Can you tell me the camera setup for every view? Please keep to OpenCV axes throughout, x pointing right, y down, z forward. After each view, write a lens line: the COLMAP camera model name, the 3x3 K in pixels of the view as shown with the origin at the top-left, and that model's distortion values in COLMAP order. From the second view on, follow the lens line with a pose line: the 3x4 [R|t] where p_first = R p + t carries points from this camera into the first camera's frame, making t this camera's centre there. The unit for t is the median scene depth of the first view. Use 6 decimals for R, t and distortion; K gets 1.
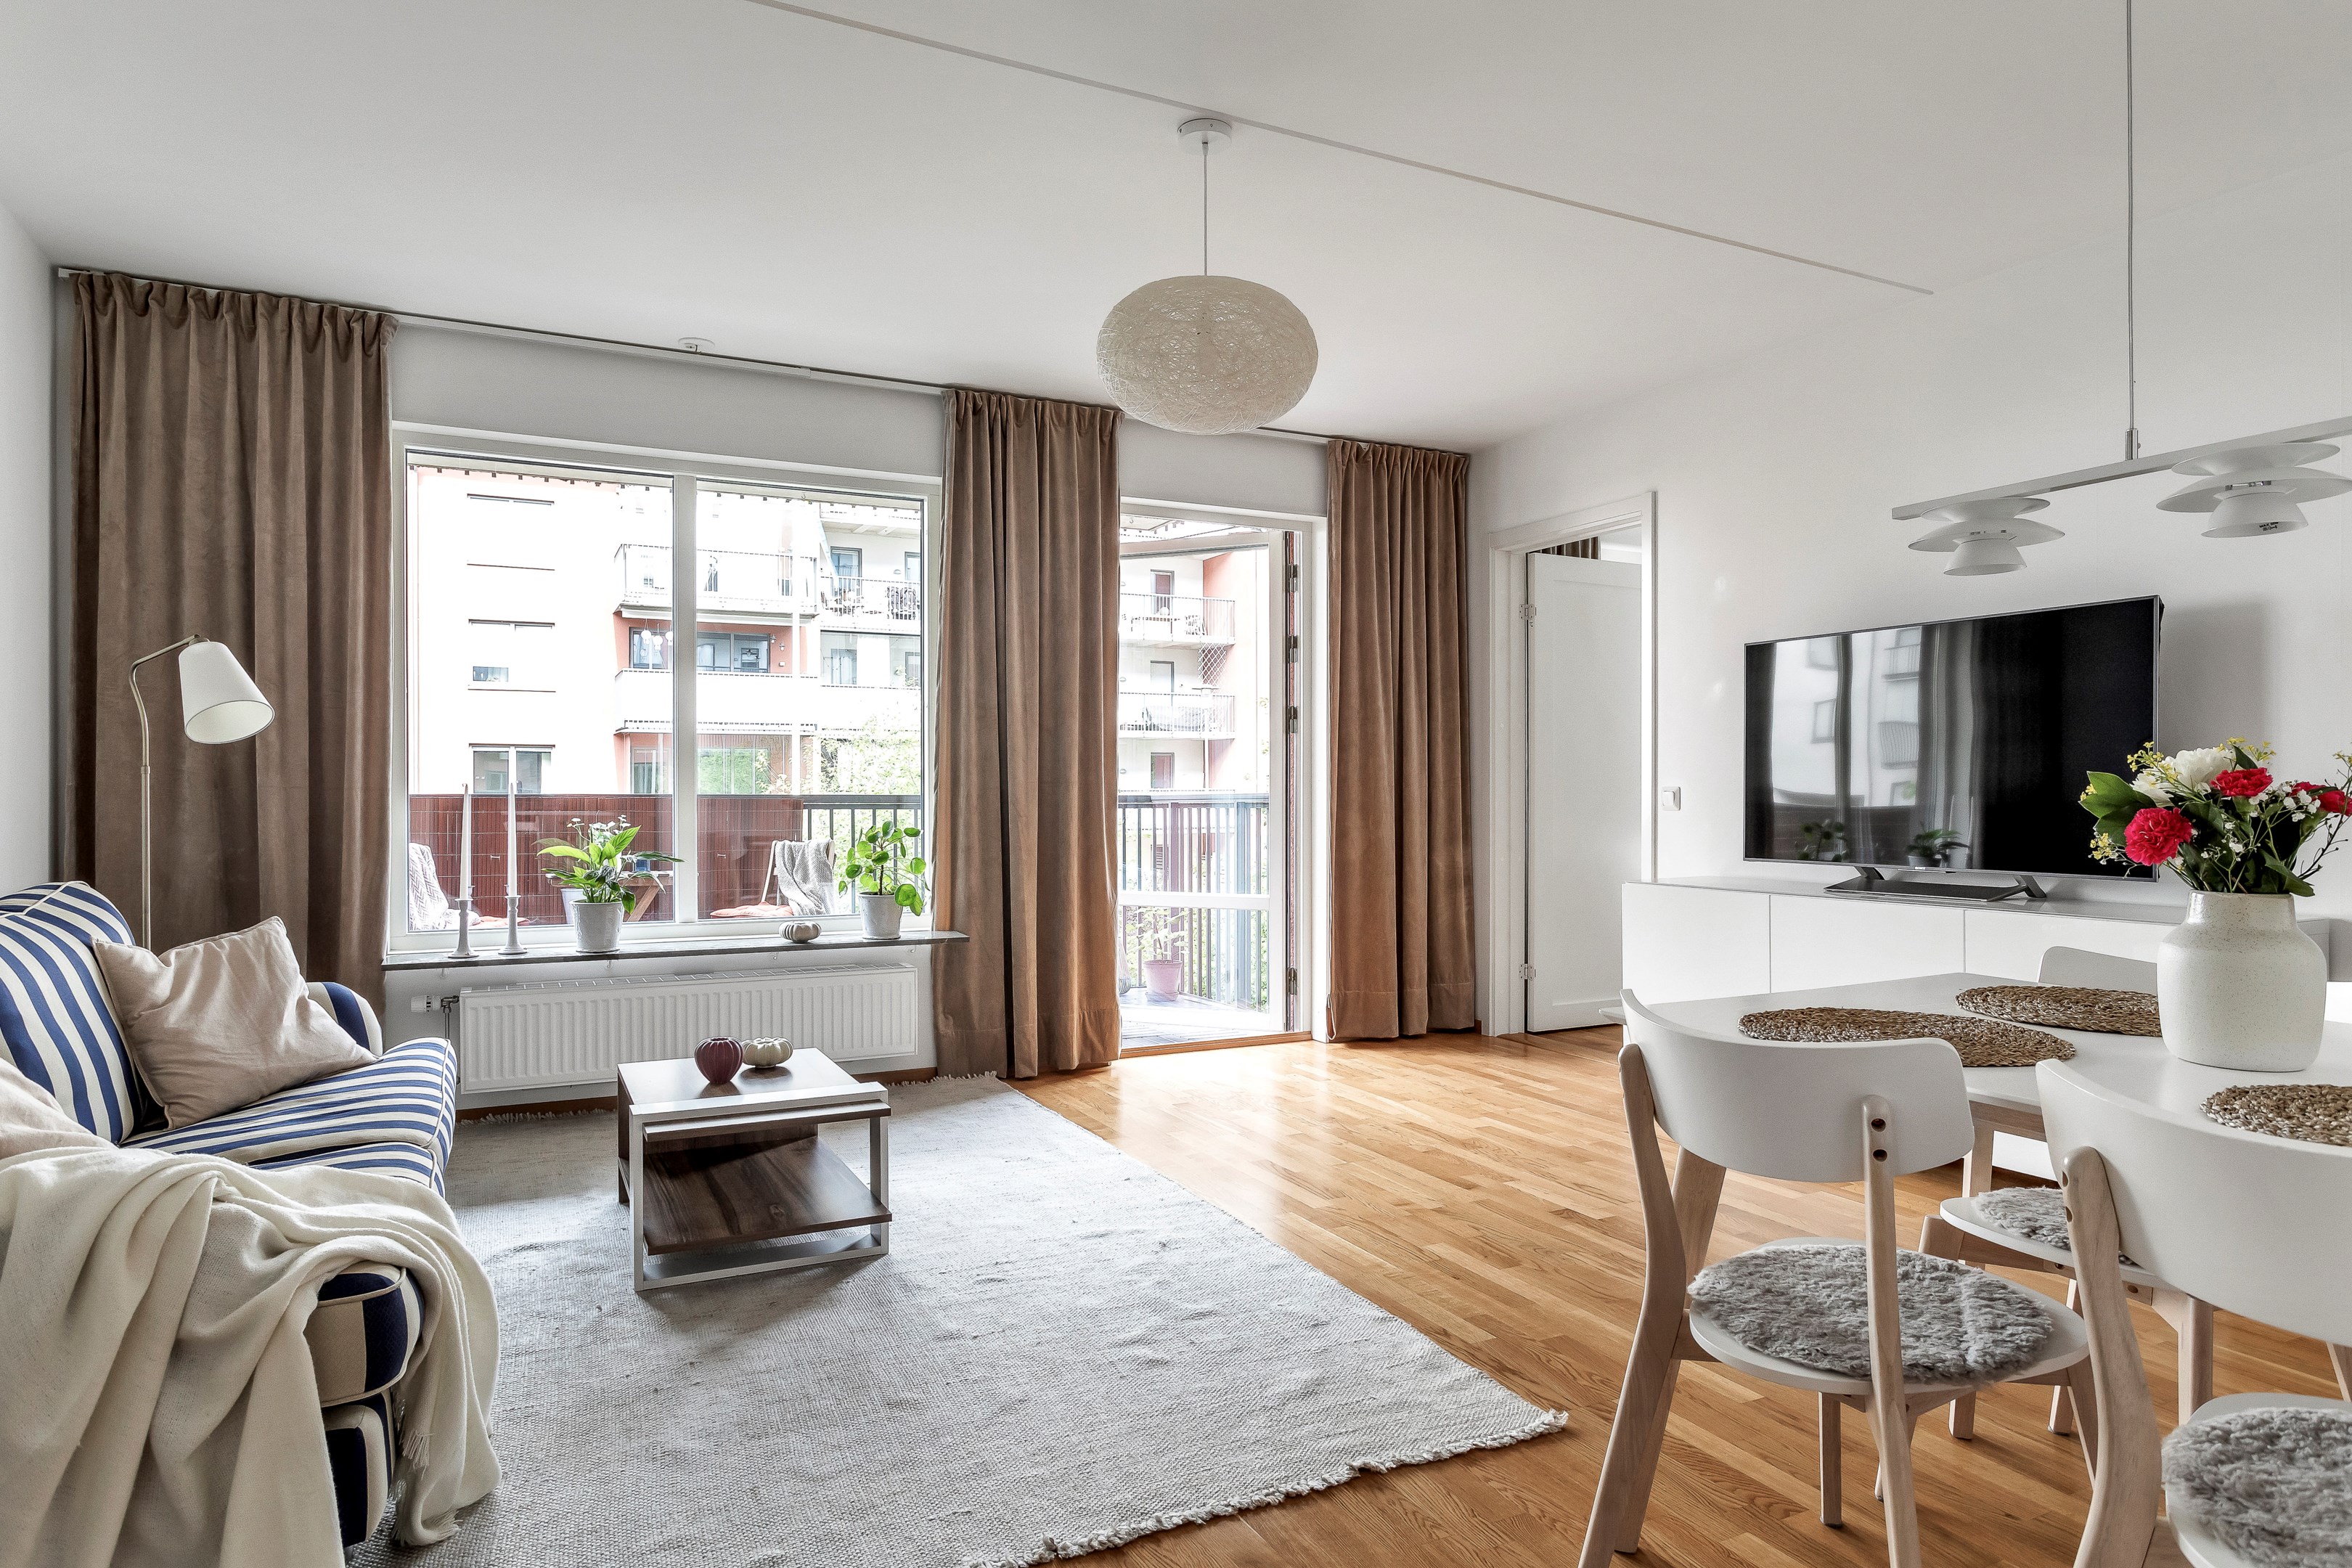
lens RADIAL K [[1353.5, 0, 1164.5], [0, 1353.5, 794.7], [0, 0, 1]] dist [-0.007676, 0.005266]
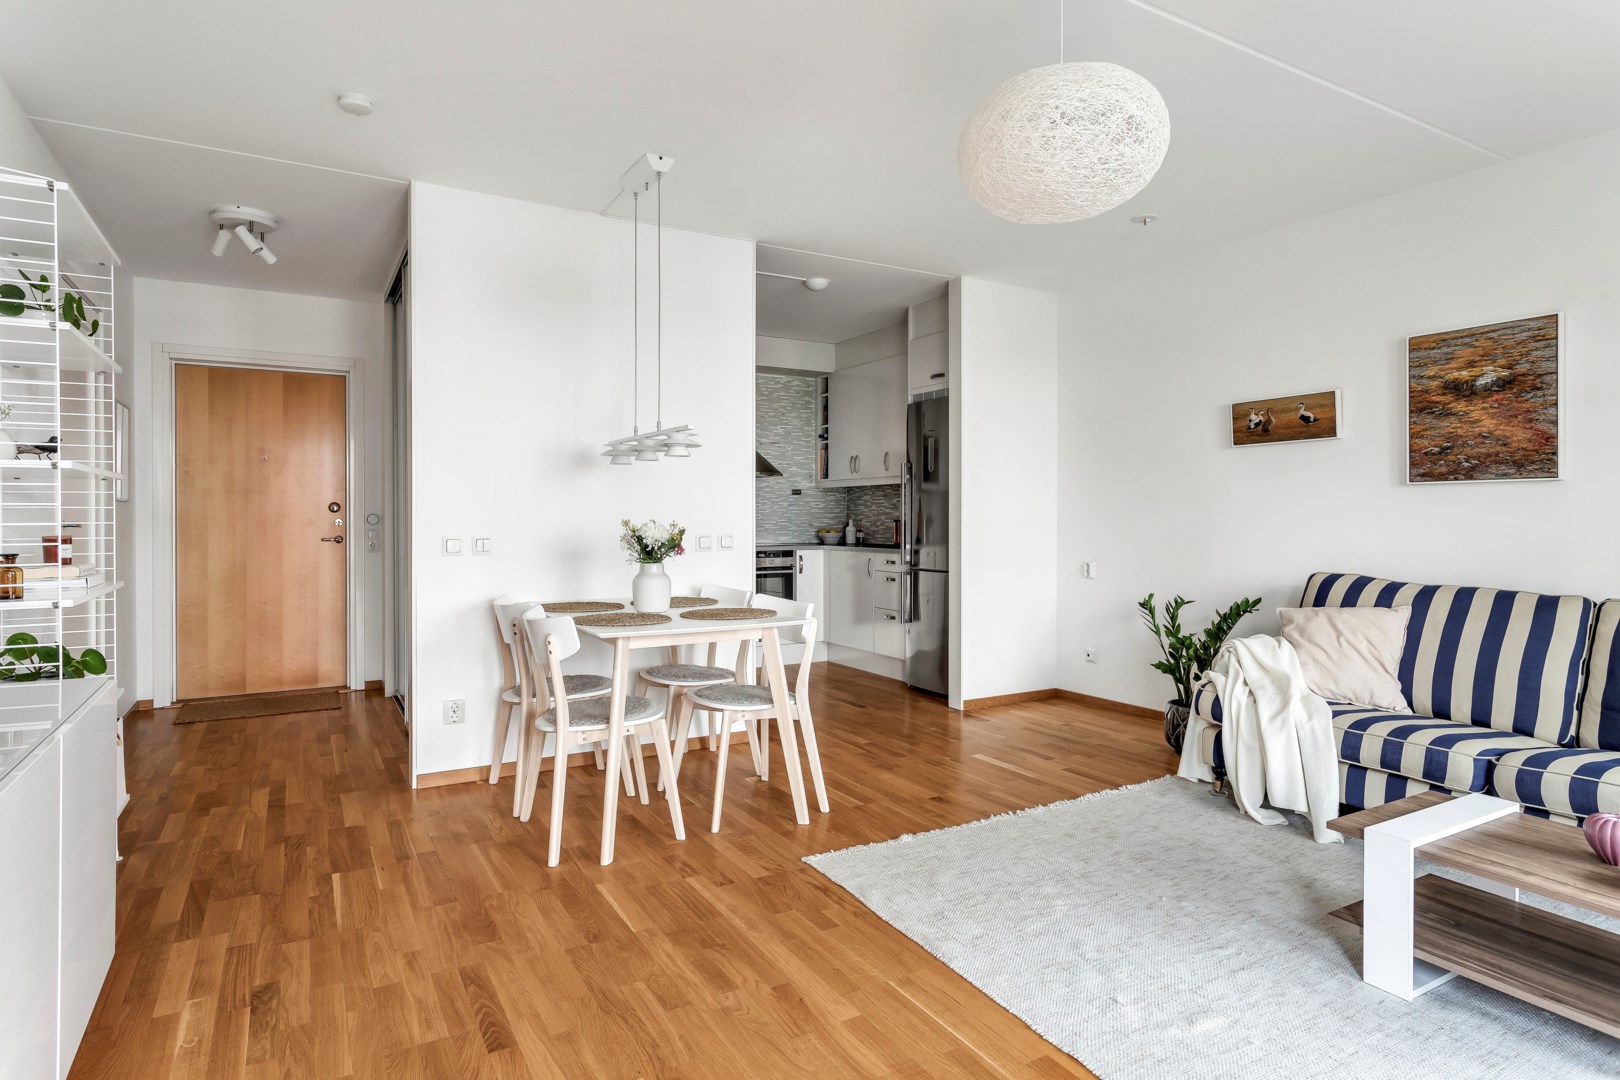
lens RADIAL K [[896.3, 0, 808.4], [0, 896.3, 518.0], [0, 0, 1]] dist [-0.005922, 0.002836]
pose [[-0.996920, 0.002624, -0.078378, 0.203351], [0.001759, 0.999937, 0.011092, -0.022912], [0.078402, 0.010920, -0.996862, 1.199830]]
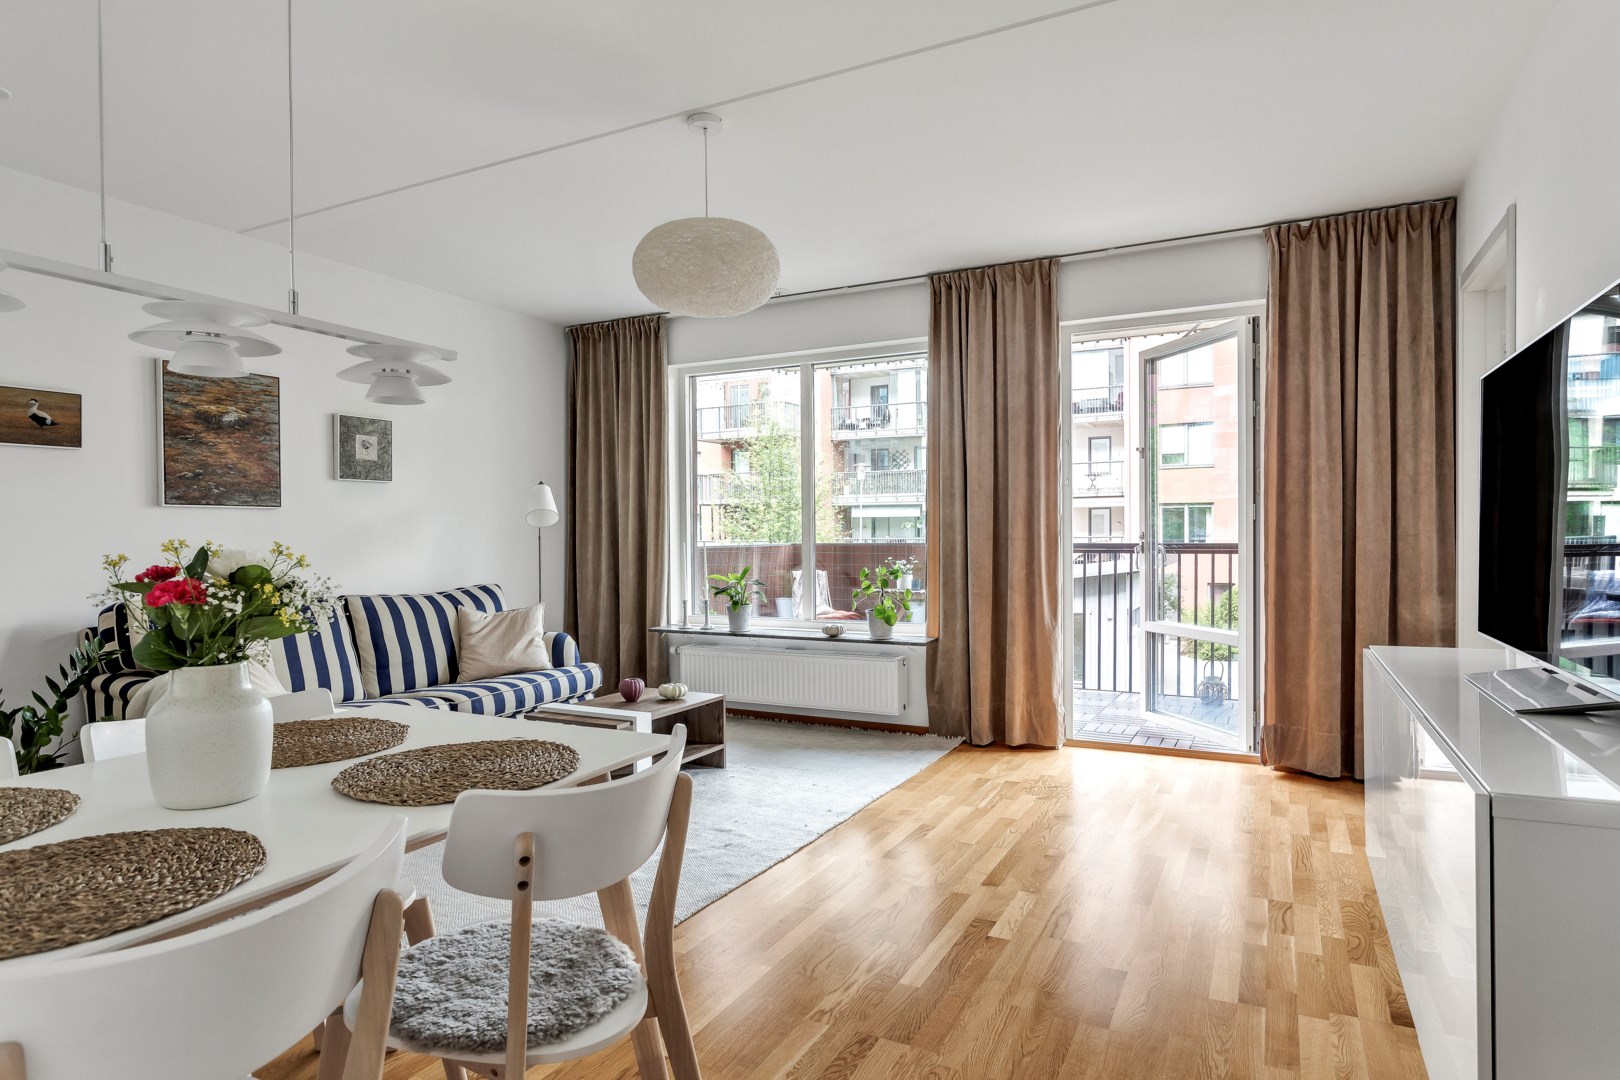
lens RADIAL K [[896.3, 0, 814.4], [0, 896.3, 546.0], [0, 0, 1]] dist [-0.005922, 0.002836]
pose [[0.606198, 0.002924, -0.795308, 0.634308], [0.003649, 0.999972, 0.006458, -0.009707], [0.795305, -0.006816, 0.606171, 0.338768]]
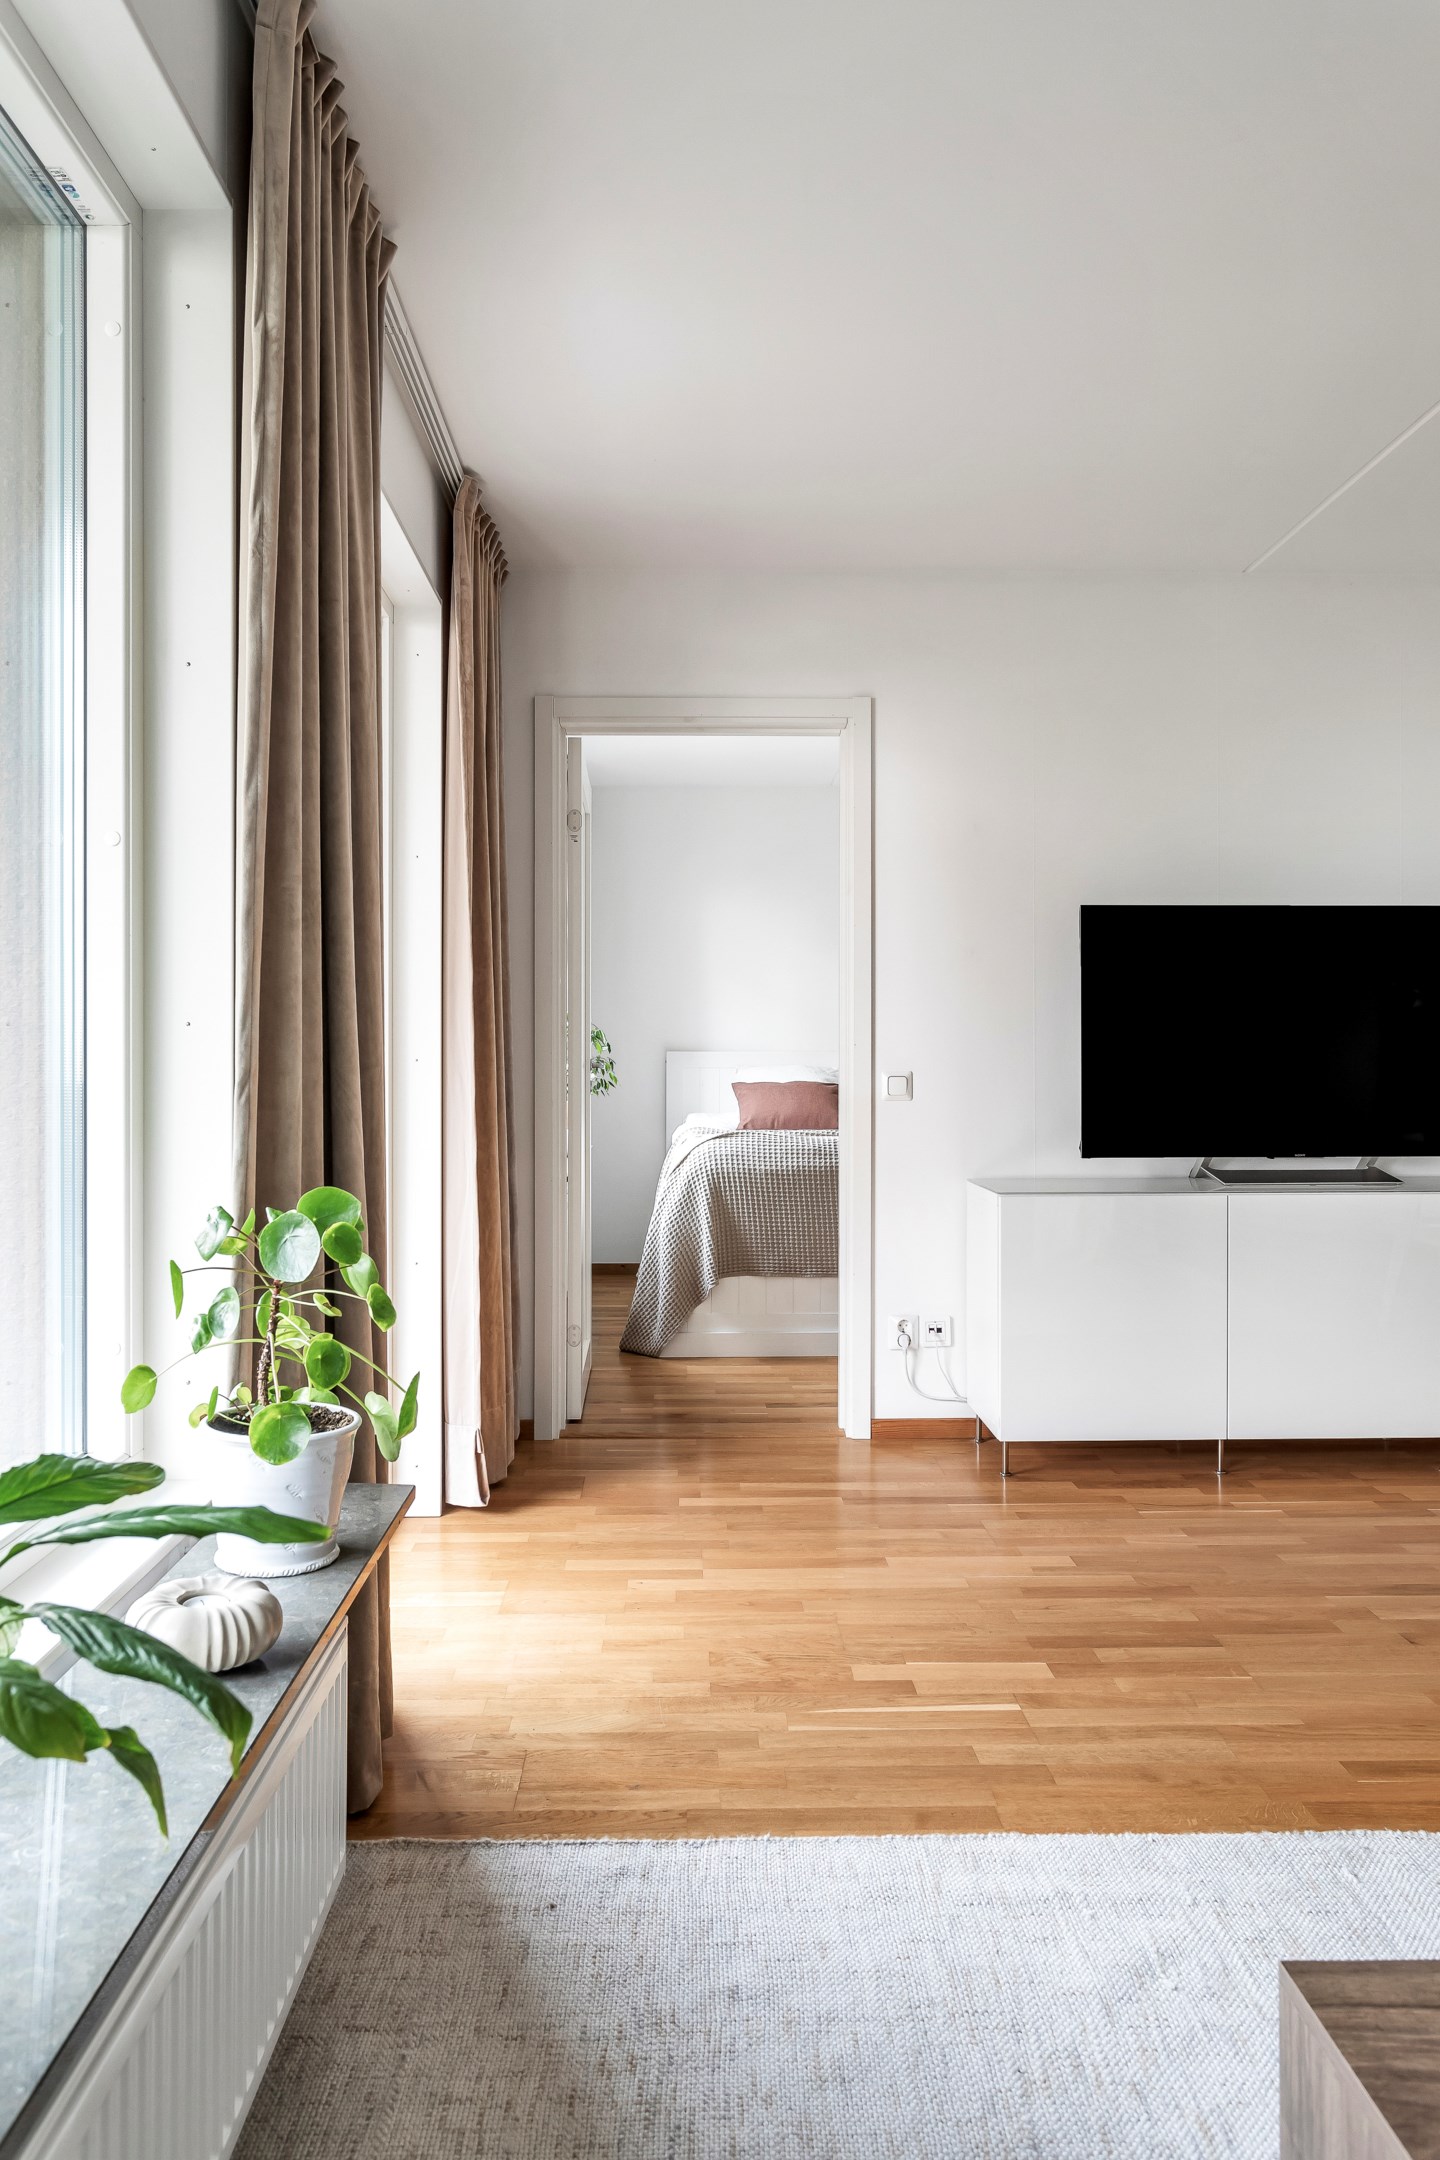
lens RADIAL K [[1464.5, 0, 689.8], [0, 1464.5, 1063.3], [0, 0, 1]] dist [-0.007511, 0.007994]
pose [[0.430056, 0.003405, 0.902796, -0.526434], [0.005601, 0.999964, -0.006440, -0.007159], [-0.902785, 0.007826, 0.430021, 0.848696]]
